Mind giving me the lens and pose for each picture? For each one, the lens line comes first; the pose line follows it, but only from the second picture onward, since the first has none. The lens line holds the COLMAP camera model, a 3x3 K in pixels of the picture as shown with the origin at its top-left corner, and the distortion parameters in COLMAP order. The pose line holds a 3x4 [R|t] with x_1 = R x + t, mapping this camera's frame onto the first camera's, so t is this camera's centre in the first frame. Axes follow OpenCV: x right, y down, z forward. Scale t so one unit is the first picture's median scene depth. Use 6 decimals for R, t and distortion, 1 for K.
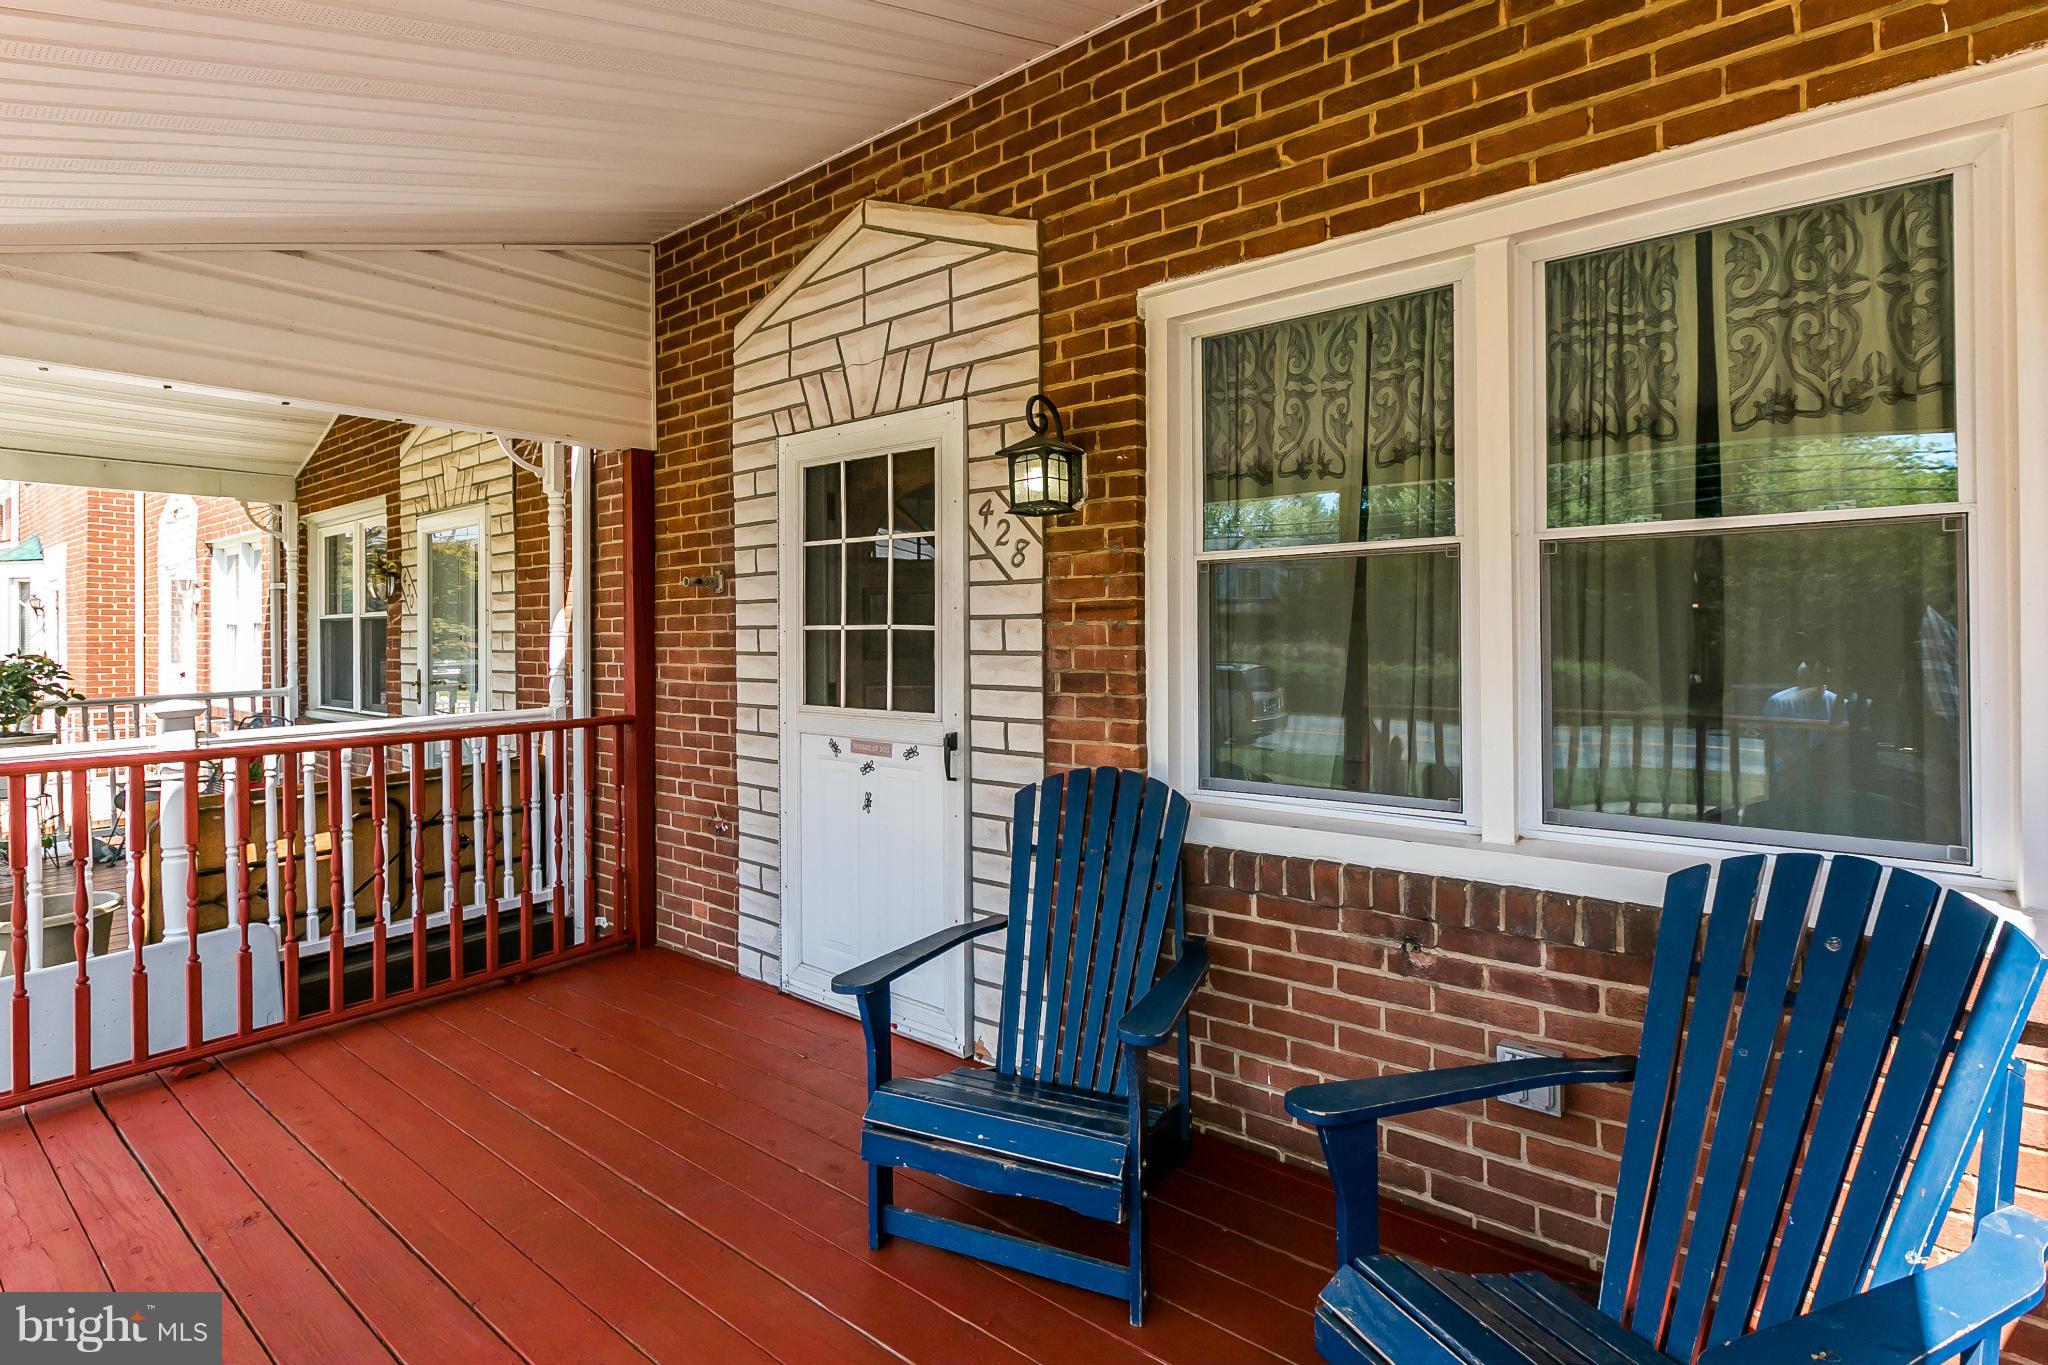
lens RADIAL K [[998.6, 0, 978.2], [0, 998.6, 631.7], [0, 0, 1]] dist [-0.003807, 0.000684]
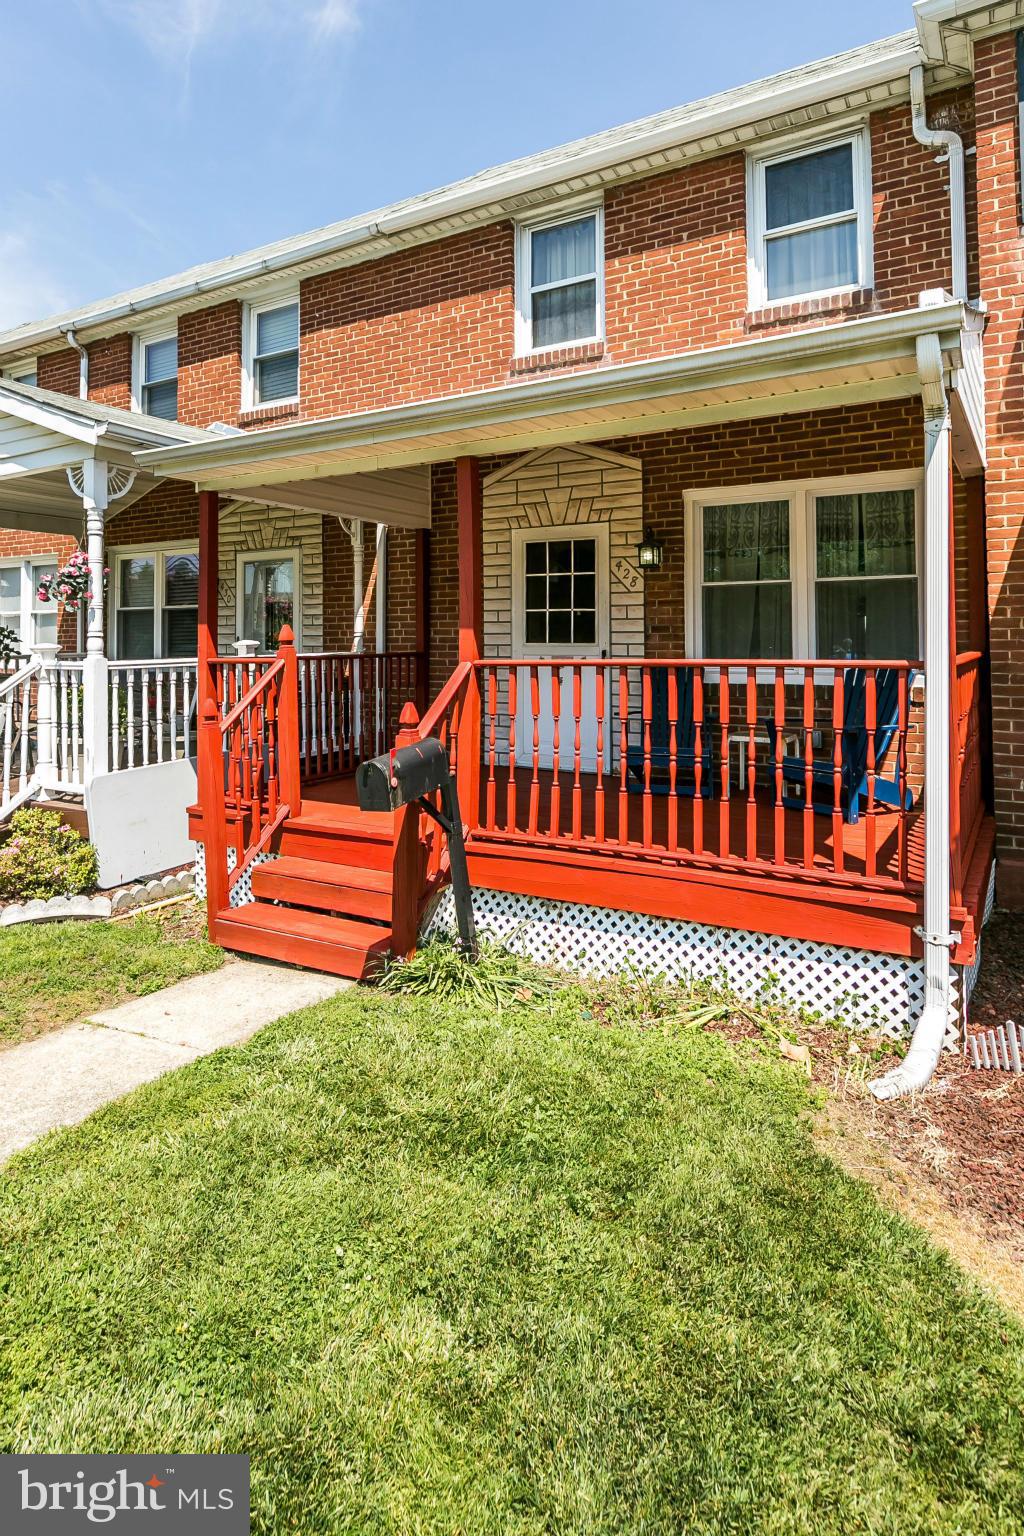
lens RADIAL K [[893.0, 0, 482.7], [0, 893.0, 616.0], [0, 0, 1]] dist [0.002092, -0.005403]
pose [[0.986649, 0.006305, 0.162738, -0.731953], [-0.002678, 0.999743, -0.022499, 0.067414], [-0.162838, 0.021763, 0.986413, -1.267376]]
